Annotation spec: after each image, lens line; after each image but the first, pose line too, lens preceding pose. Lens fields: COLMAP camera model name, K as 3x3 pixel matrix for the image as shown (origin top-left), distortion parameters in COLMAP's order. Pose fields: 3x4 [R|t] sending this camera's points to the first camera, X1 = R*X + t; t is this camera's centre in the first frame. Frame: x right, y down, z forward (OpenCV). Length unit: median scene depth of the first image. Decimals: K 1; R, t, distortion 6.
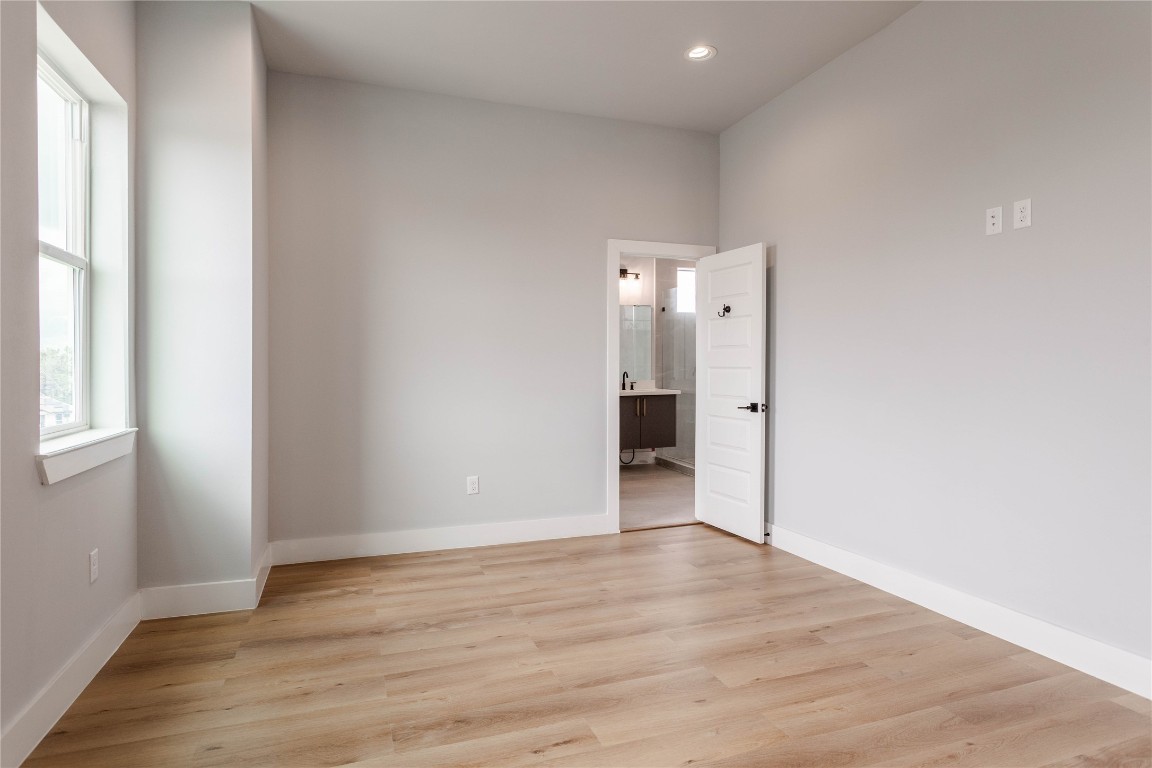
lens RADIAL K [[626.1, 0, 576.4], [0, 626.1, 374.0], [0, 0, 1]] dist [-0.005312, 0.002979]
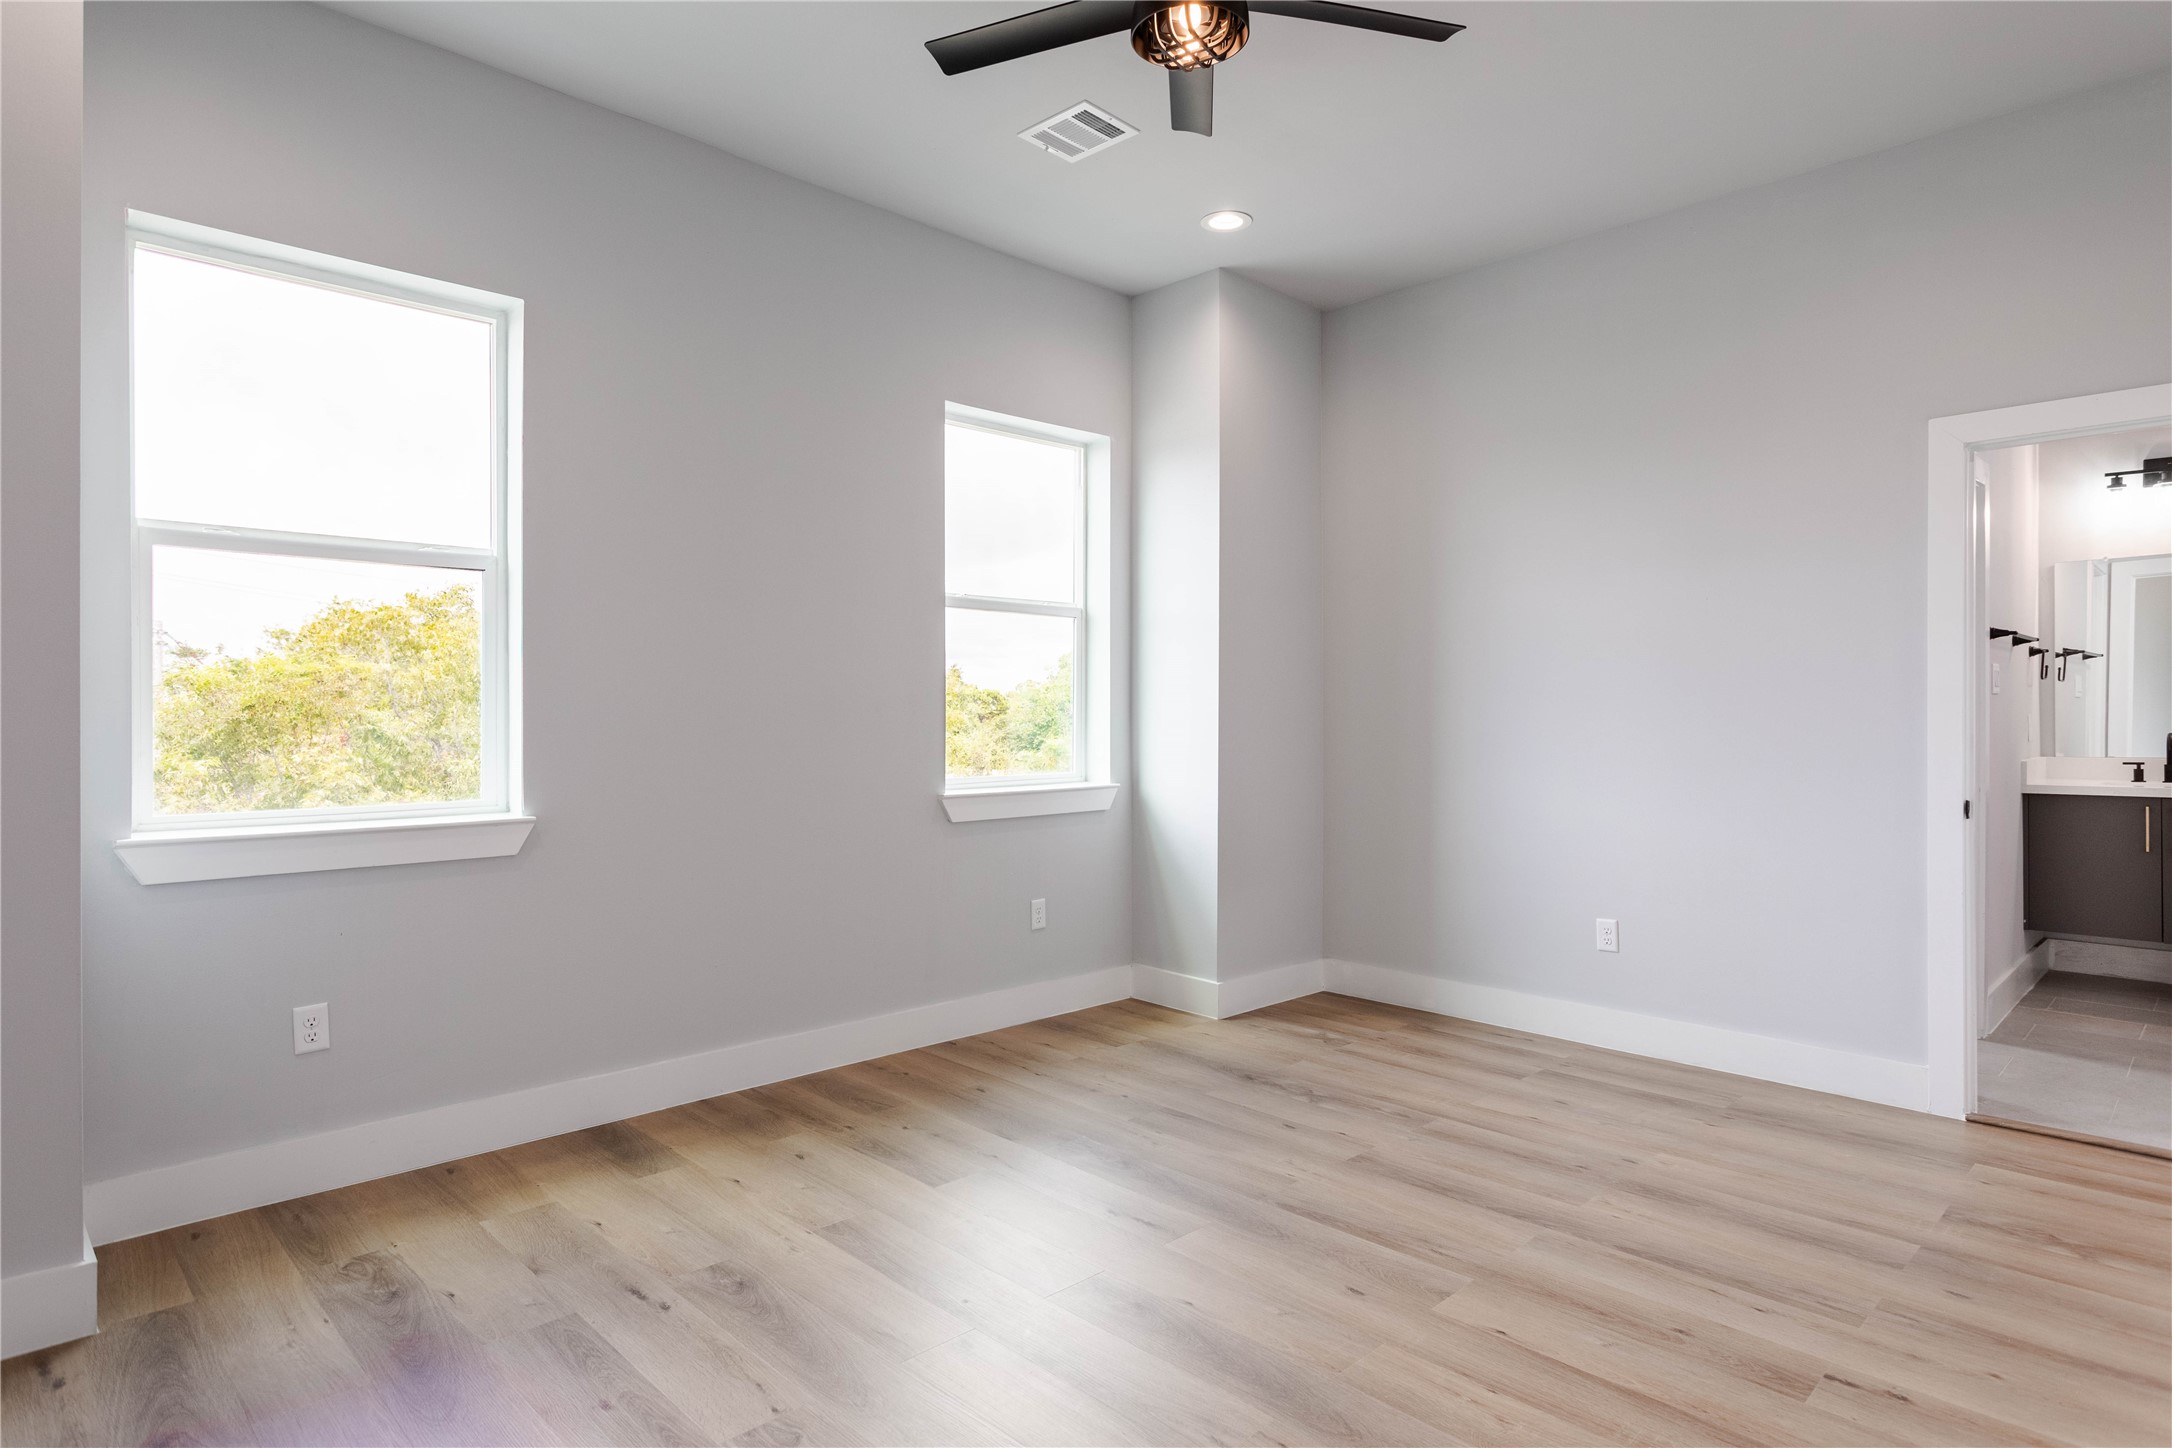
lens RADIAL K [[1180.4, 0, 1092.1], [0, 1180.4, 720.0], [0, 0, 1]] dist [-0.005312, 0.002979]
pose [[0.418928, 0.008004, -0.907984, 0.802173], [-0.009443, 0.999945, 0.004458, -0.014410], [0.907970, 0.006707, 0.418981, 0.220152]]
